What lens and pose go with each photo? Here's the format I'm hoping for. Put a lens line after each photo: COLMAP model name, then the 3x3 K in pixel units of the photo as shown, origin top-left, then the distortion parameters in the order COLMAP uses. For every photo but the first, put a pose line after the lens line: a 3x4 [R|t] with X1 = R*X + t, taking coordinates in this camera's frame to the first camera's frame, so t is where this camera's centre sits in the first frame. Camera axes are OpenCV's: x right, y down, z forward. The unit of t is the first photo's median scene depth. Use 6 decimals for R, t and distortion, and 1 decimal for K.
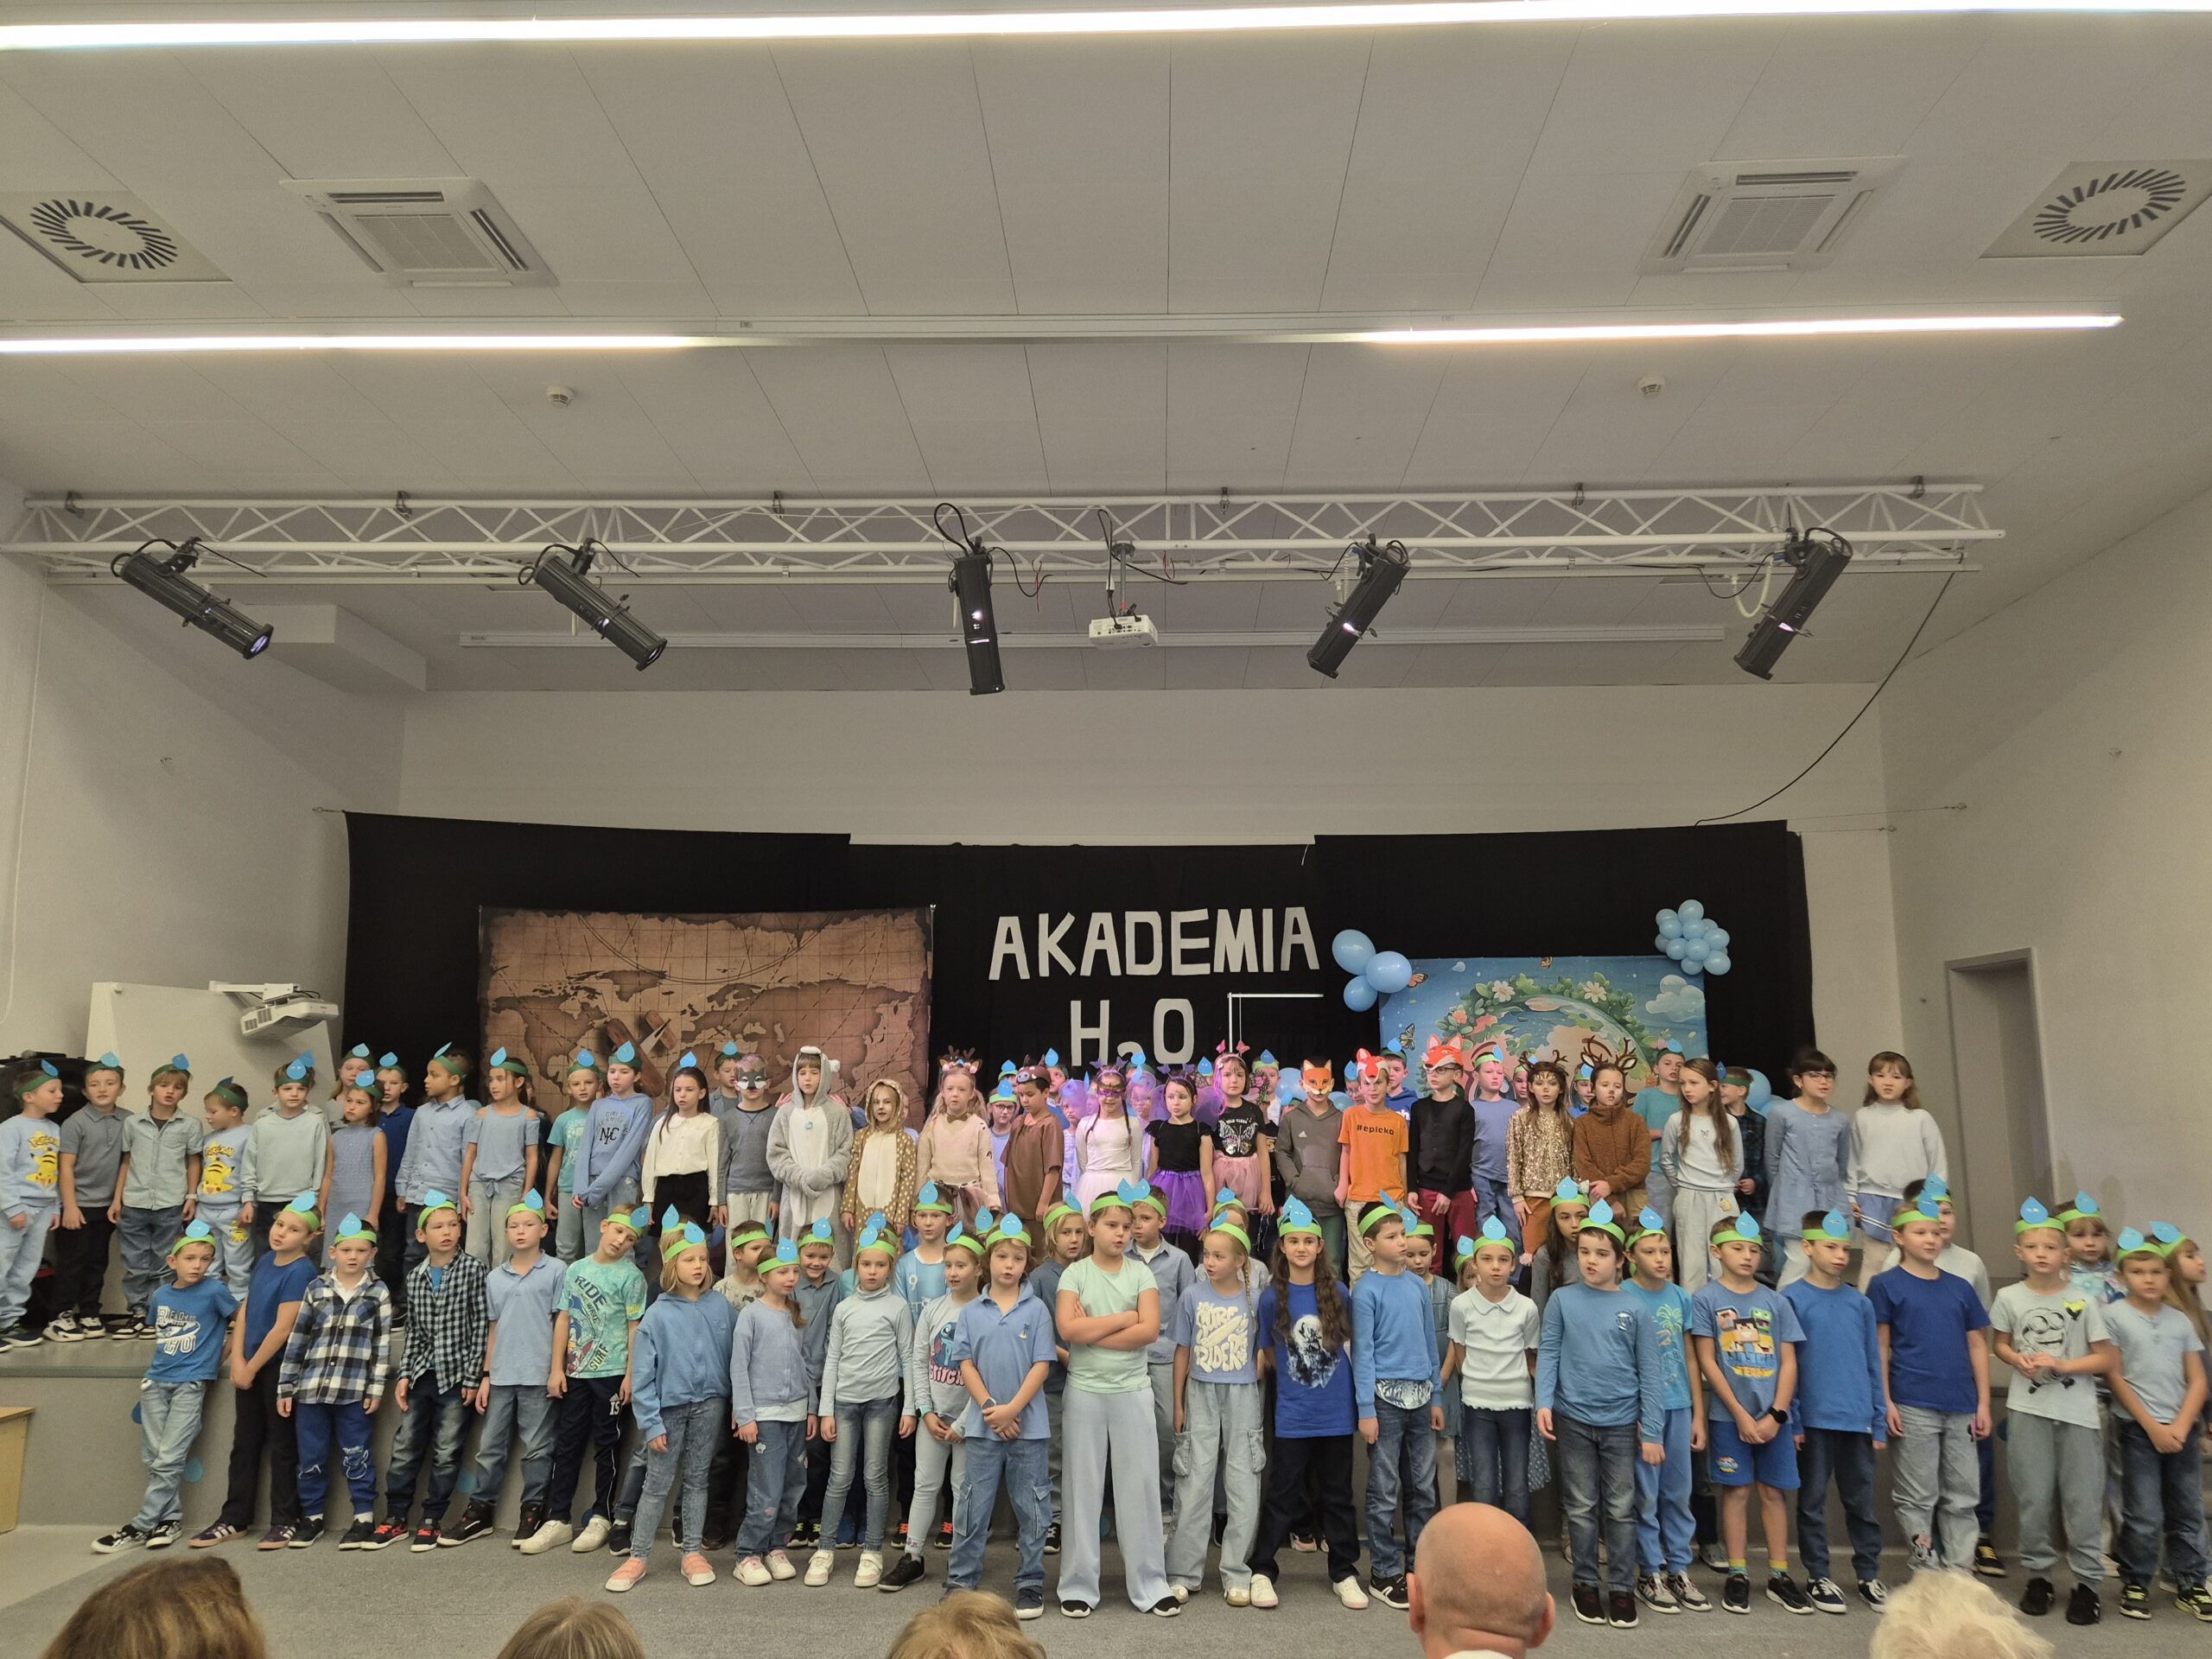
lens RADIAL K [[1474.5, 0, 1078.3], [0, 1474.5, 846.8], [0, 0, 1]] dist [0.066883, -0.047924]
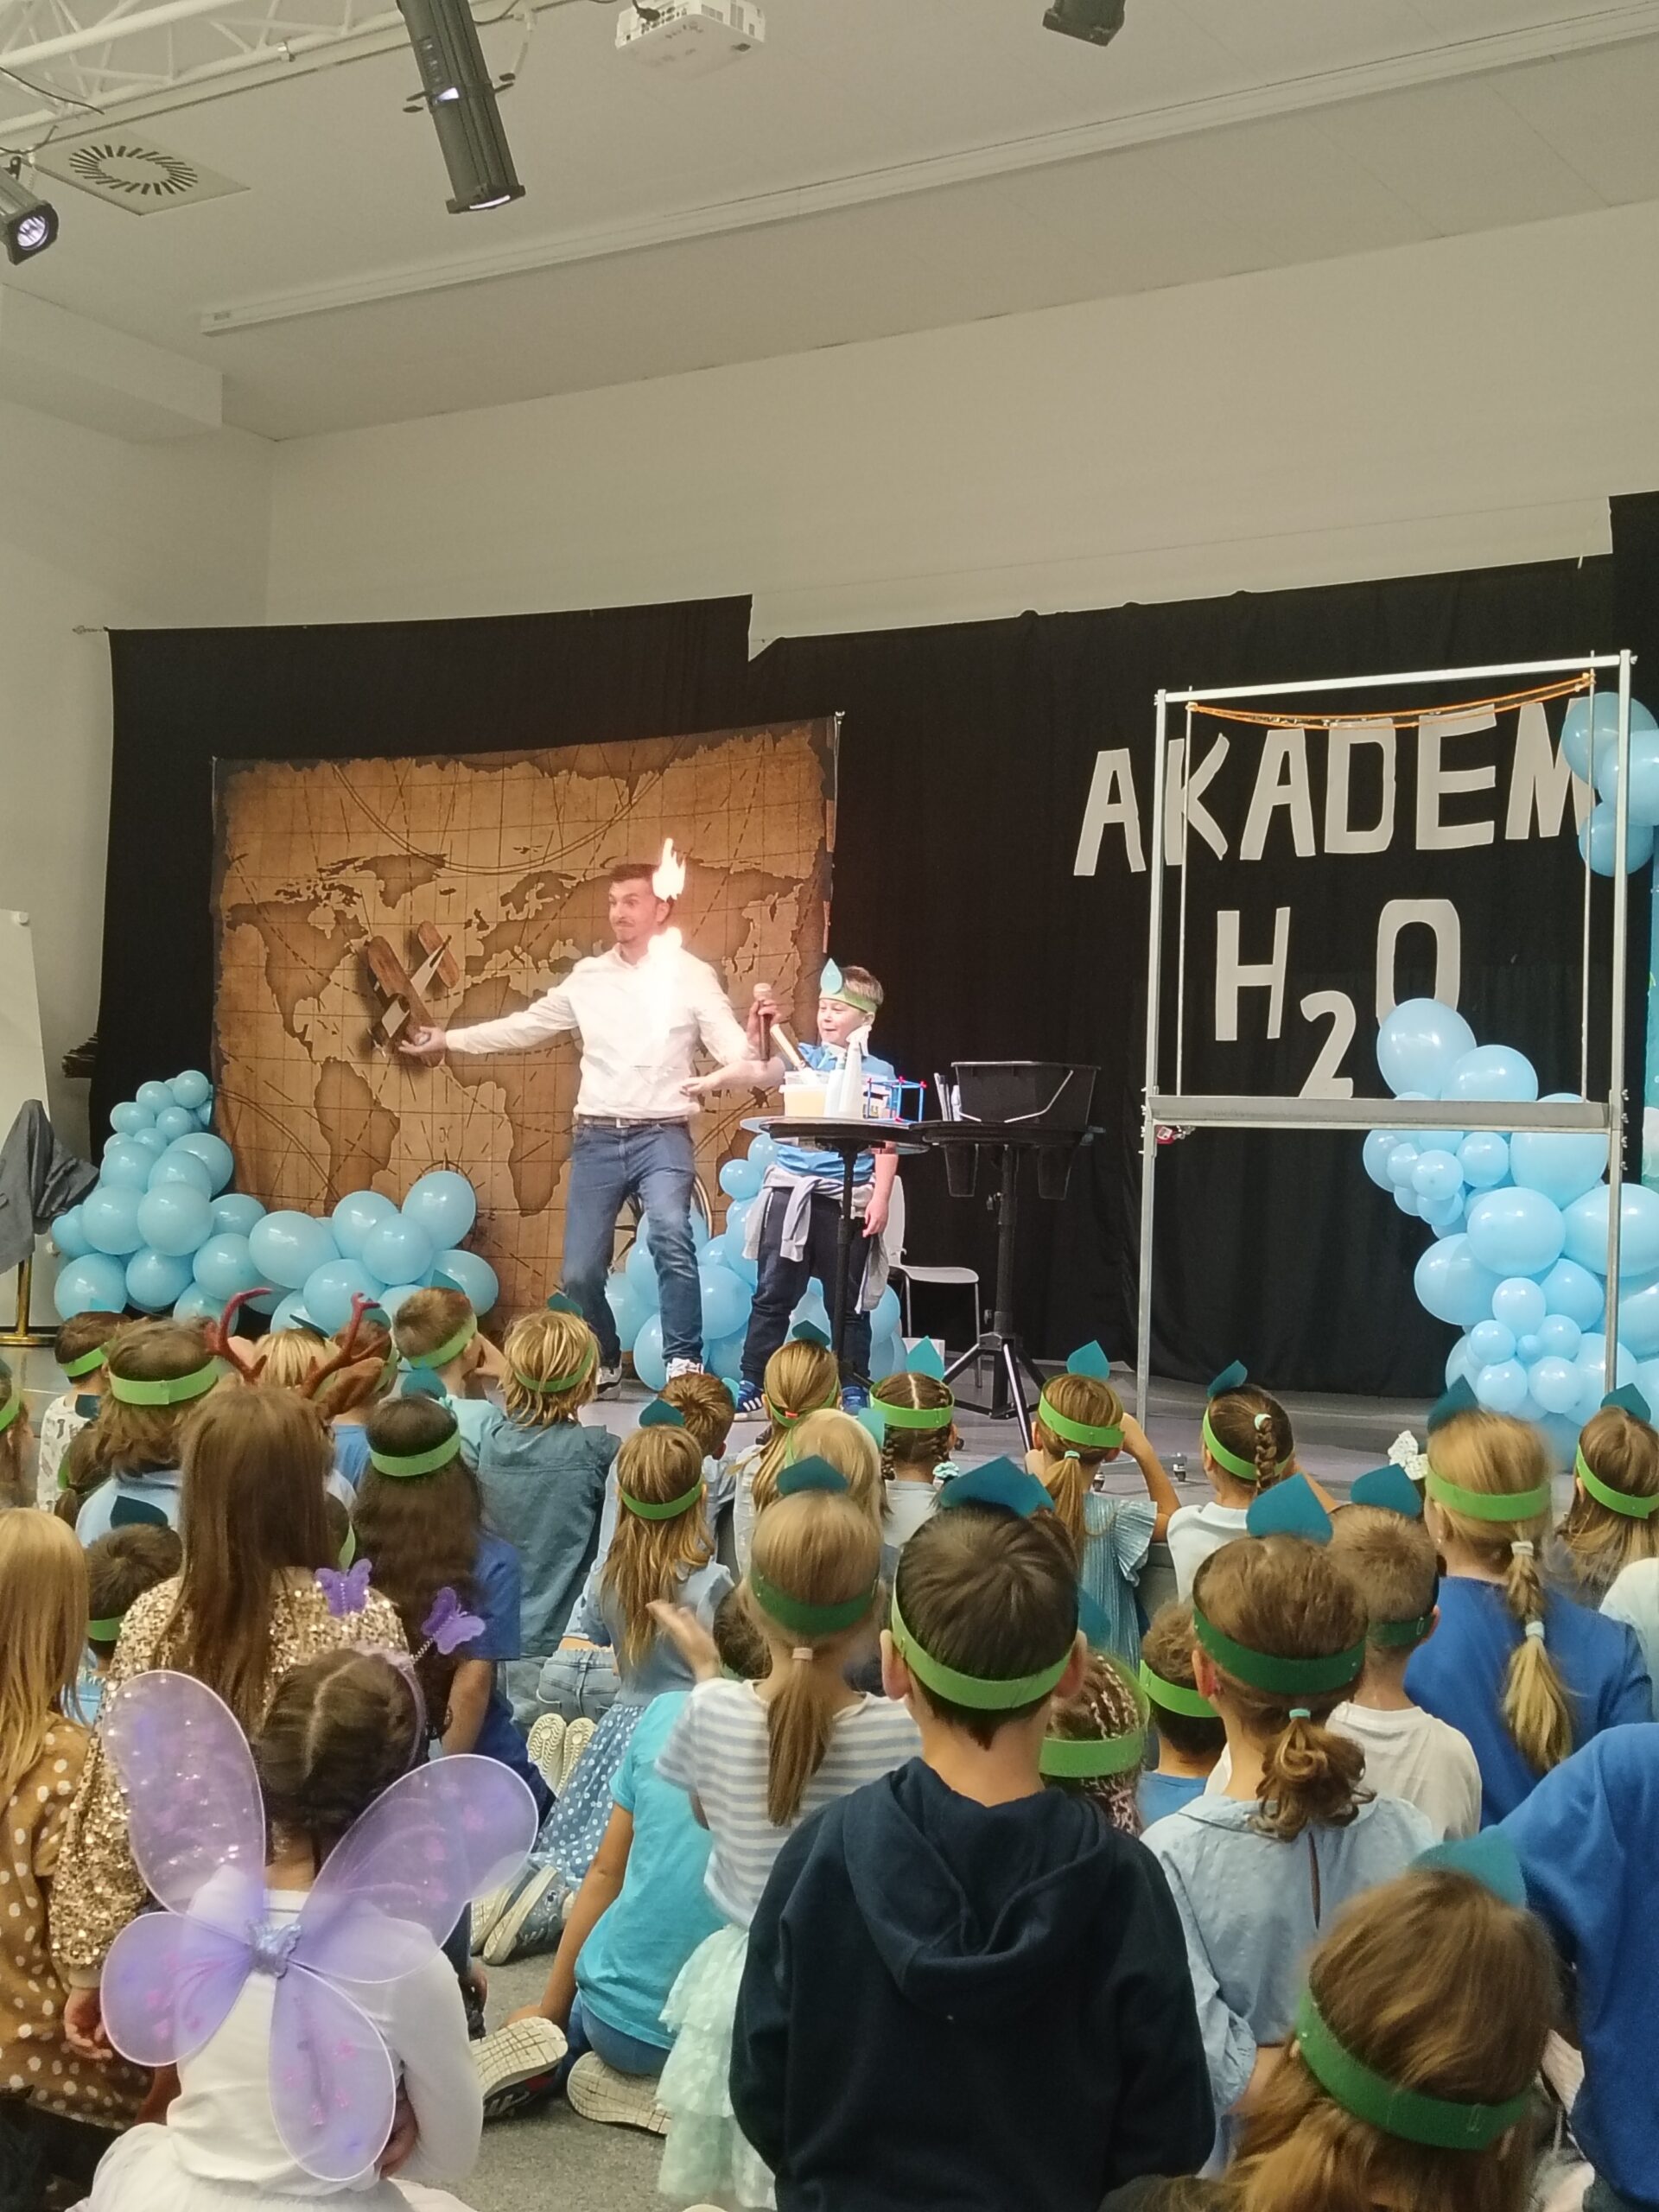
lens RADIAL K [[2736.4, 0, 777.9], [0, 2736.4, 1098.4], [0, 0, 1]] dist [0.074731, 0.000000]
pose [[0.846537, 0.010541, -0.532225, 0.421266], [0.038202, 0.996023, 0.080489, 0.102130], [0.530957, -0.088469, 0.842768, 0.164566]]
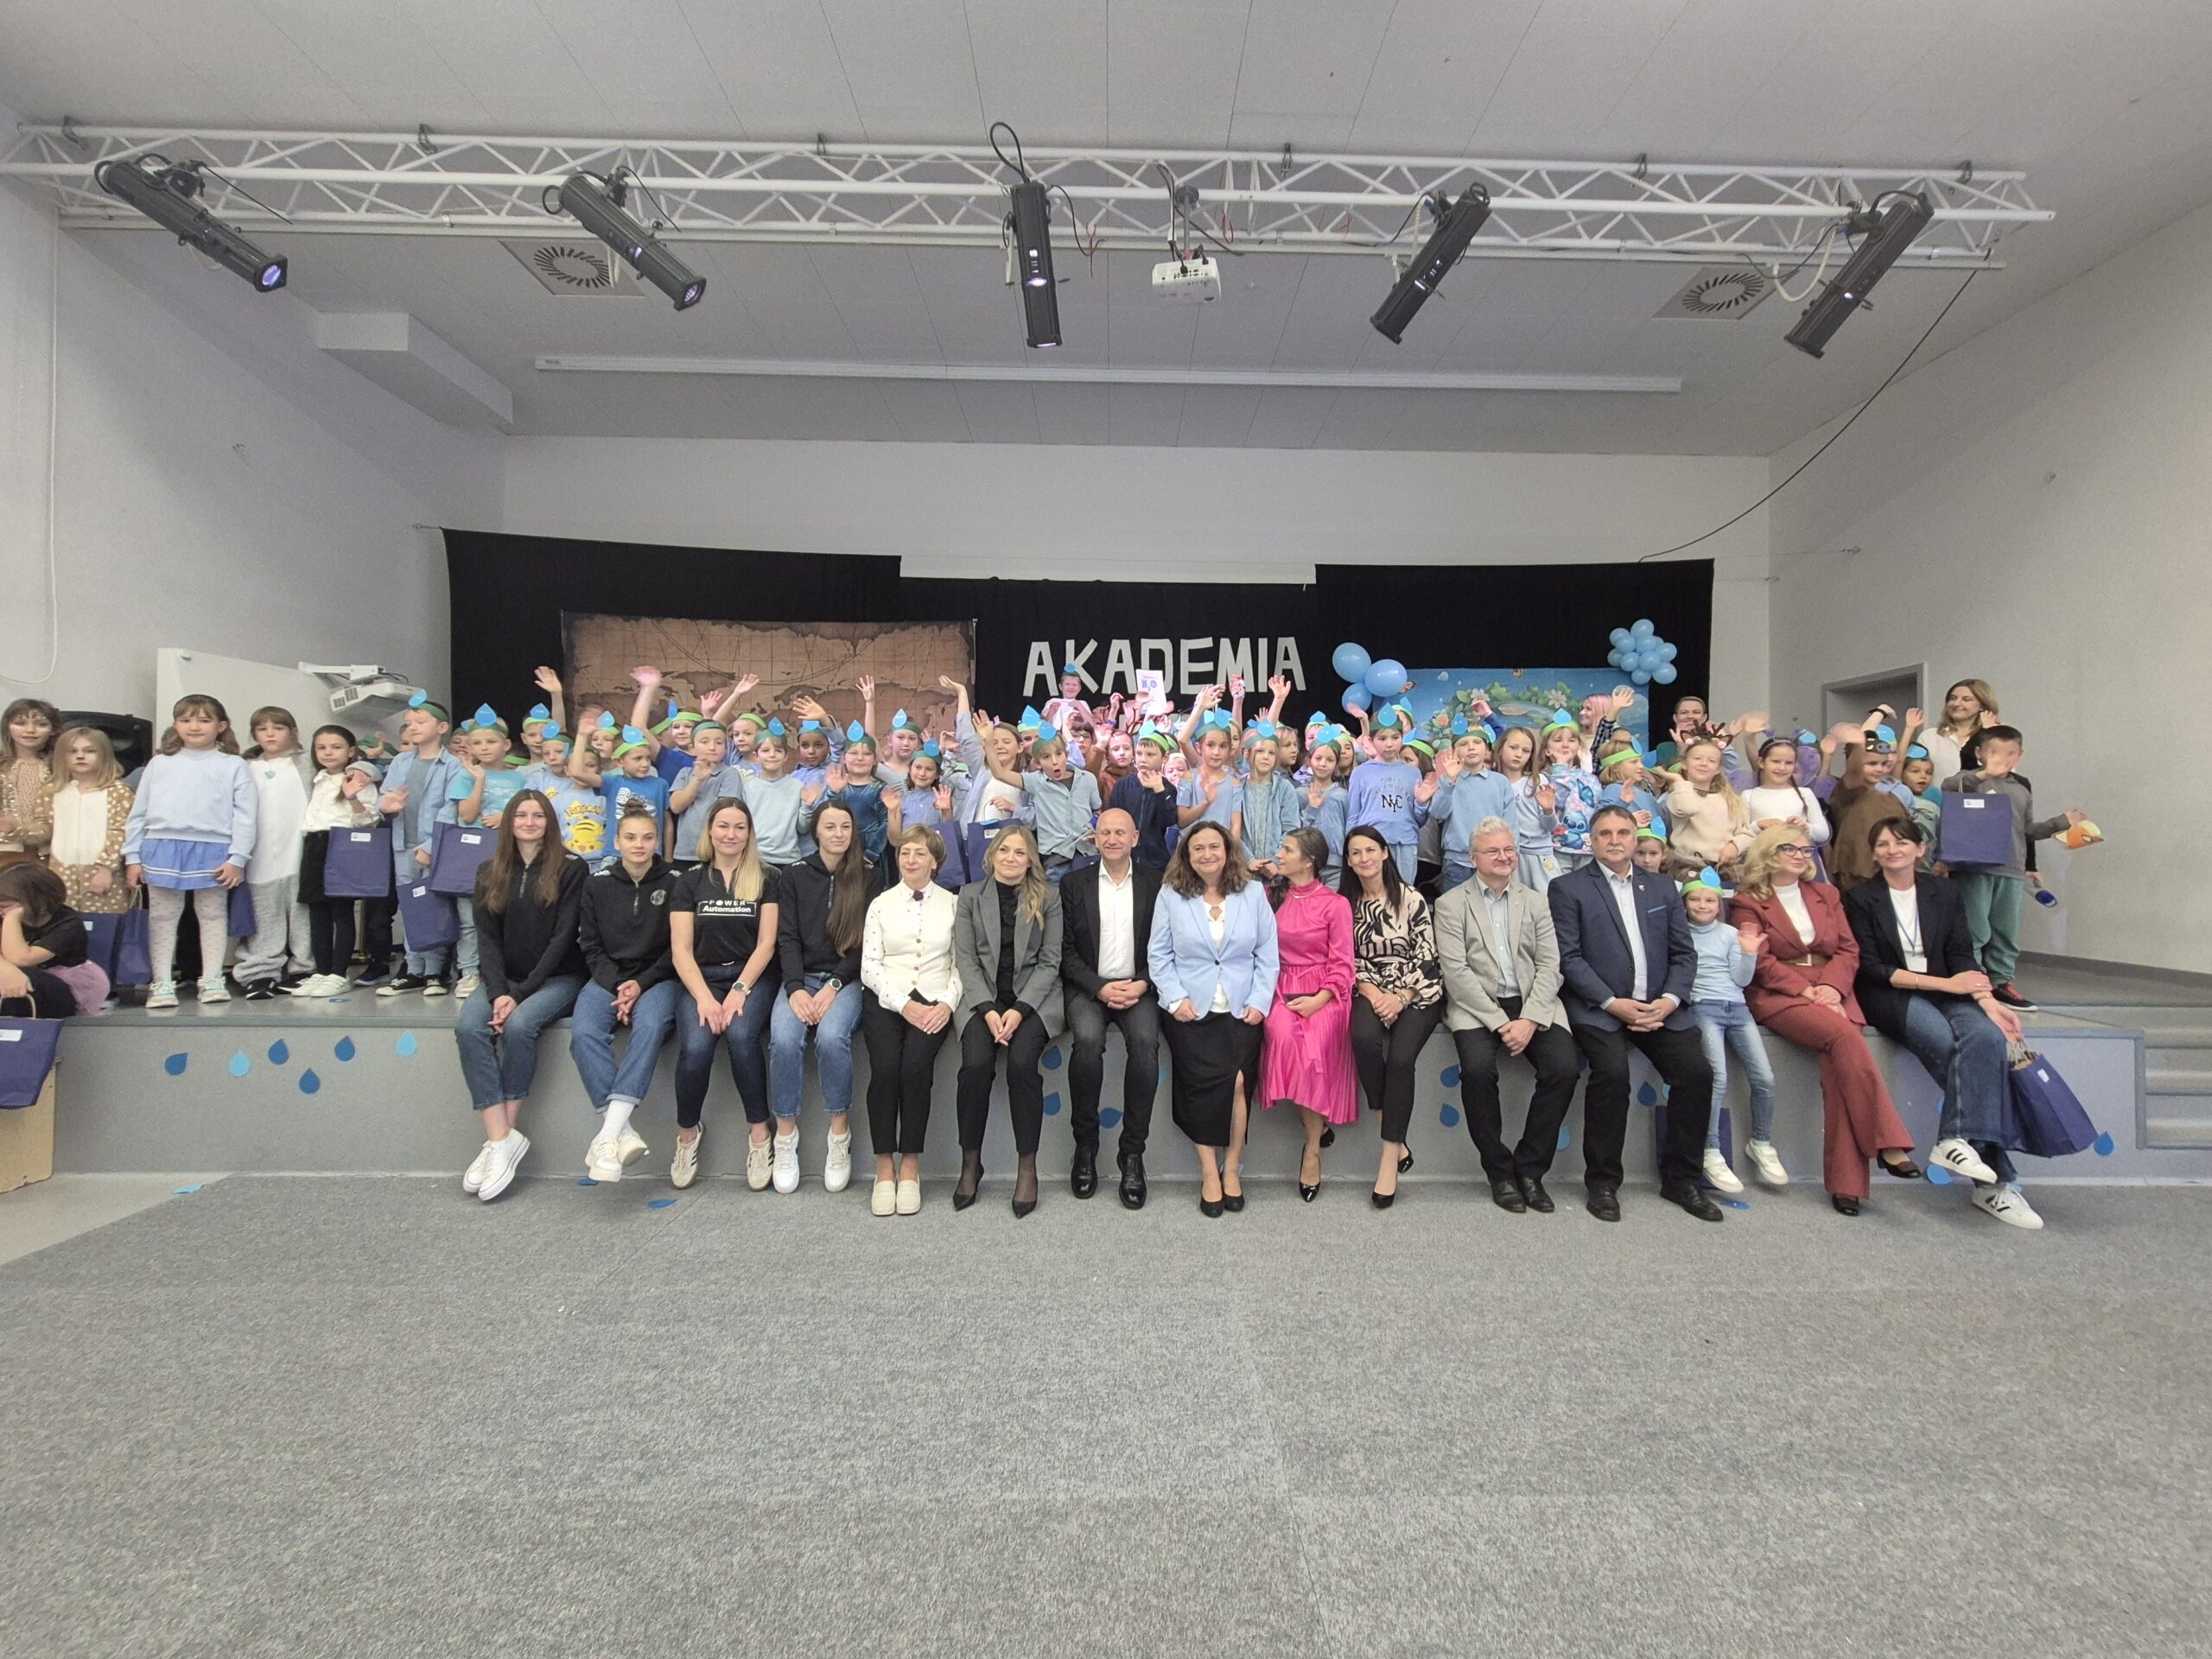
lens RADIAL K [[1012.5, 0, 1117.0], [0, 1012.5, 812.4], [0, 0, 1]] dist [-0.000177, 0.000066]
pose [[0.998186, 0.009406, 0.059470, -0.038813], [-0.017628, 0.990096, 0.139281, 0.080477], [-0.057571, -0.140076, 0.988466, 0.229918]]
